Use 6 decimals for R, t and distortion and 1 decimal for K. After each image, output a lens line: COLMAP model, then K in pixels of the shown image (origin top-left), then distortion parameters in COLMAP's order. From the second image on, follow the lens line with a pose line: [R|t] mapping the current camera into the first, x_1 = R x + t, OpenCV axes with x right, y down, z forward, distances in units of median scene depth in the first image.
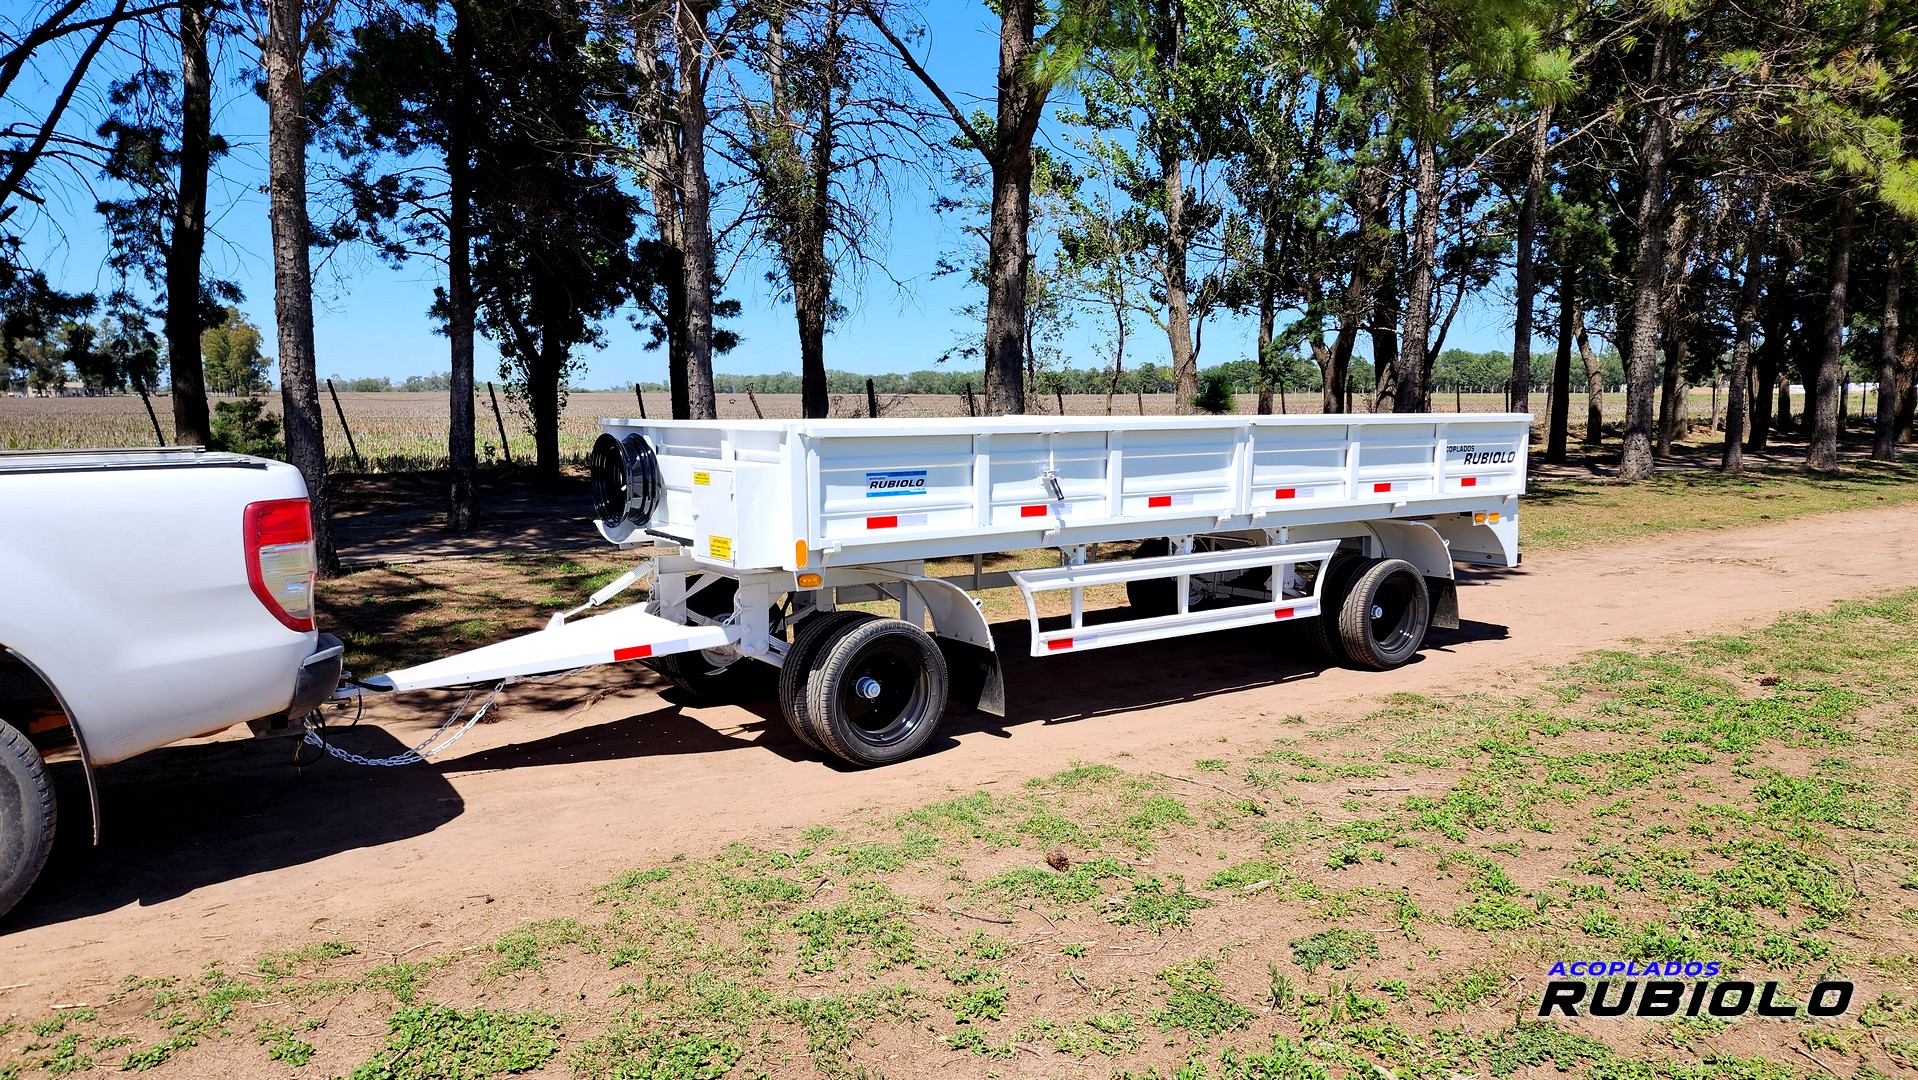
lens RADIAL K [[1296.6, 0, 944.5], [0, 1296.6, 541.6], [0, 0, 1]] dist [0.078223, -0.064333]
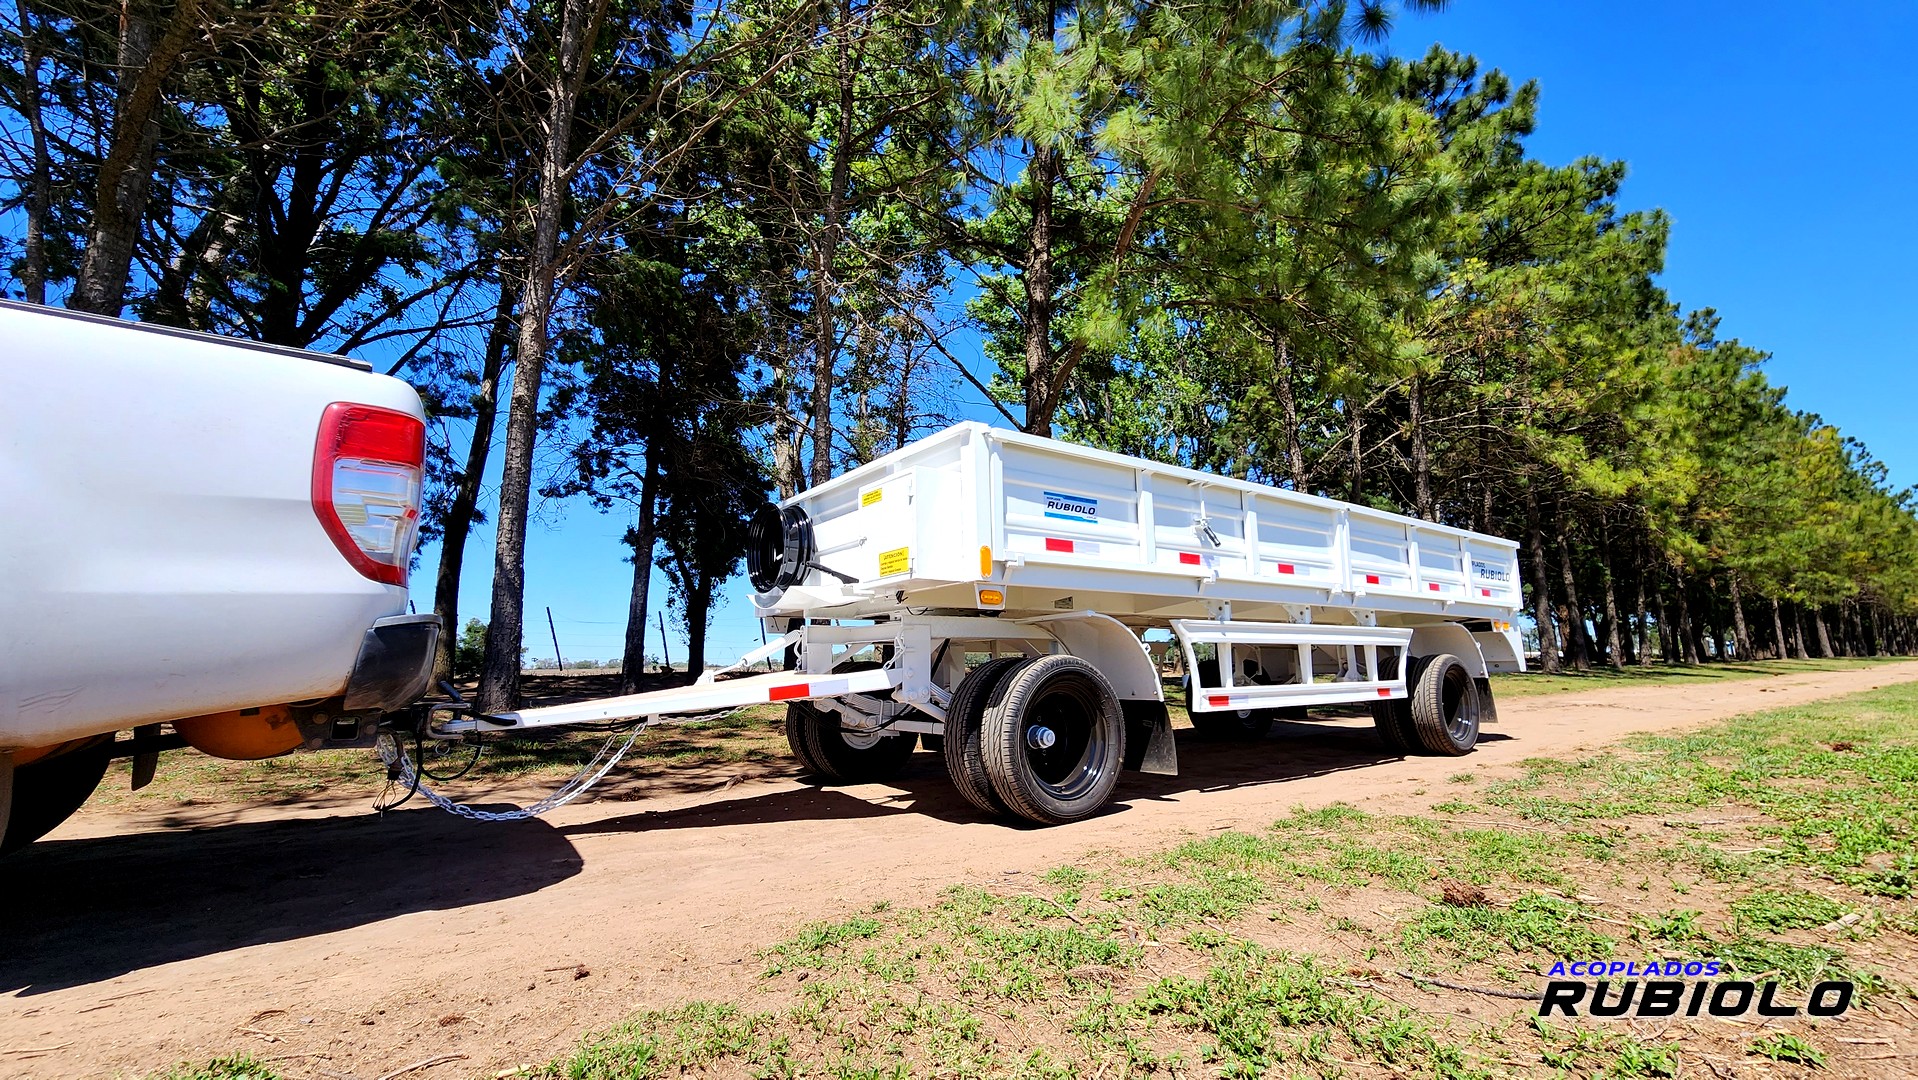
lens RADIAL K [[796.5, 0, 959.8], [0, 796.5, 523.2], [0, 0, 1]] dist [0.001322, 0.001214]
pose [[0.999667, -0.006369, 0.025013, -0.112172], [0.013206, 0.958838, -0.283646, 0.110636], [-0.022177, 0.283882, 0.958603, 0.361211]]
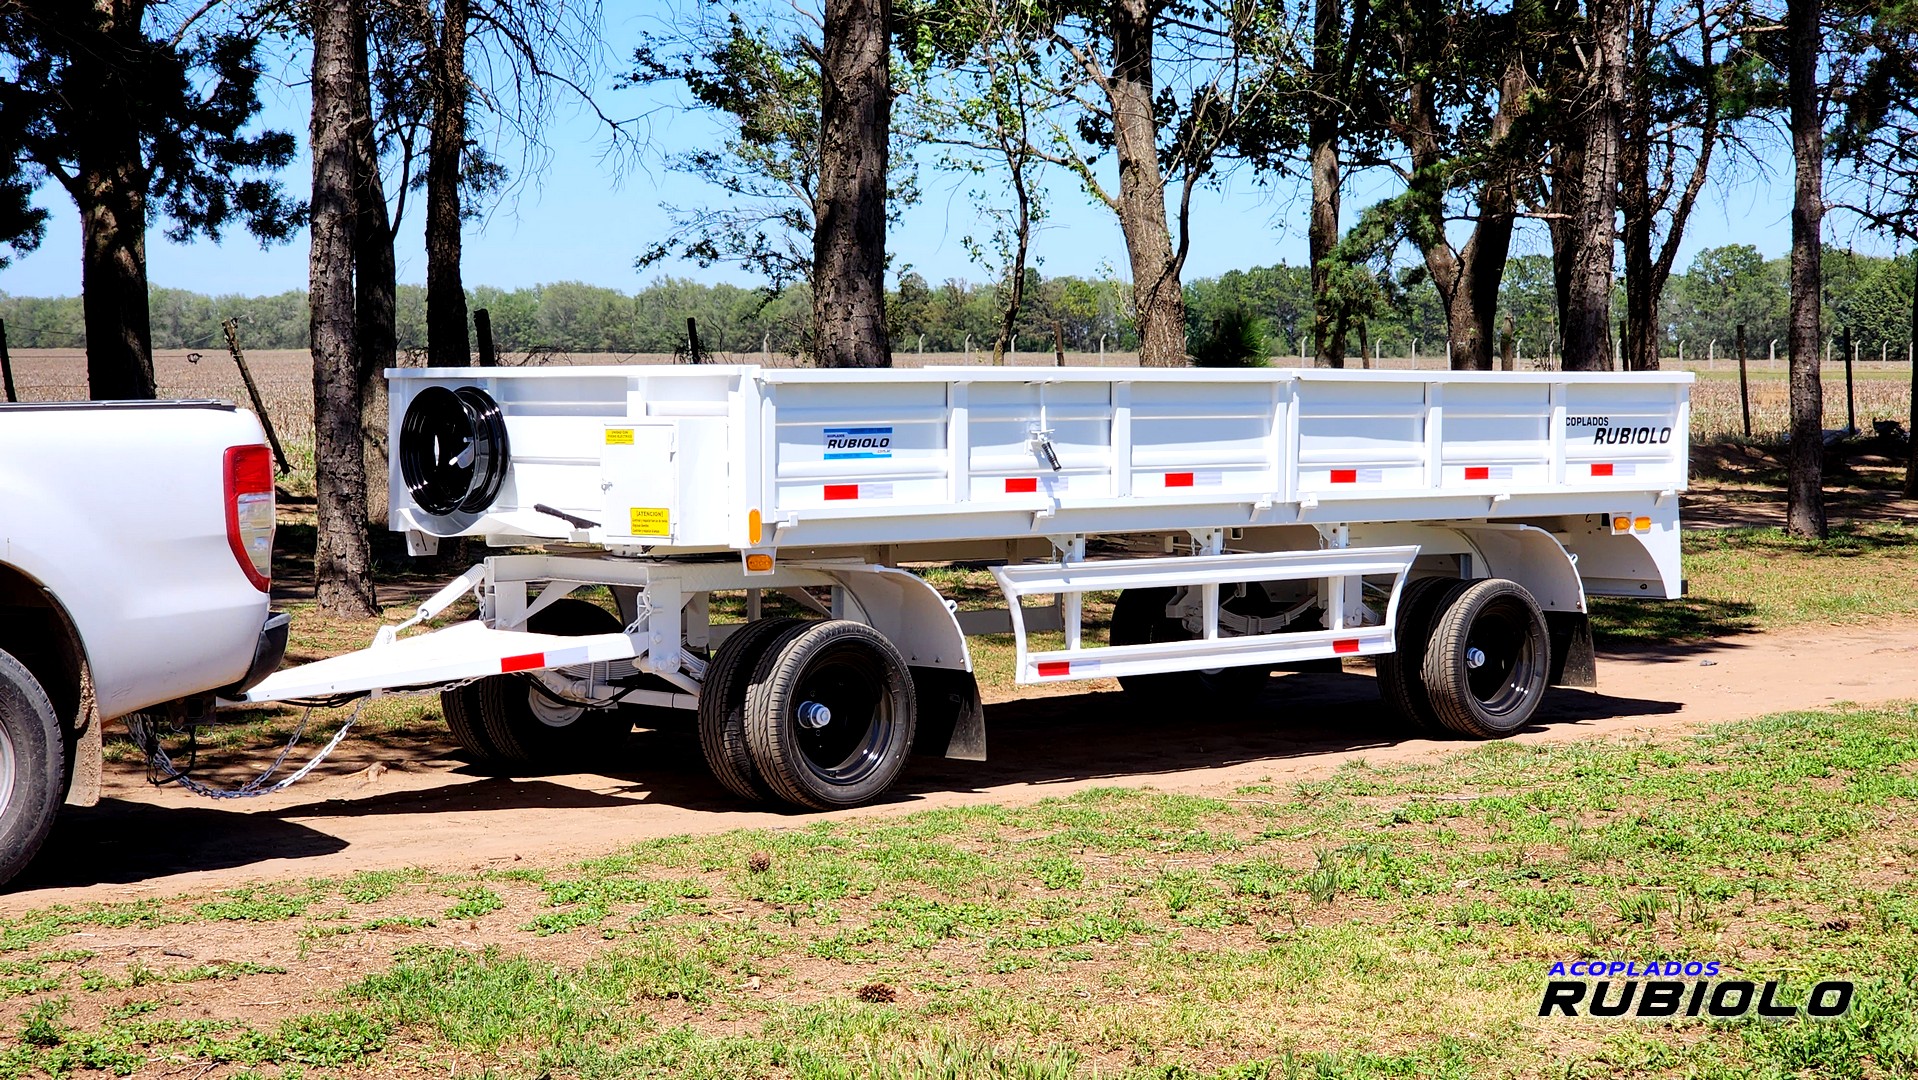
lens RADIAL K [[3645.7, 0, 985.2], [0, 3645.7, 501.7], [0, 0, 1]] dist [-0.249443, 0.000000]
pose [[0.989670, -0.000881, 0.143361, -0.231127], [0.011186, 0.997407, -0.071088, 0.123104], [-0.142927, 0.071957, 0.987114, -0.990823]]
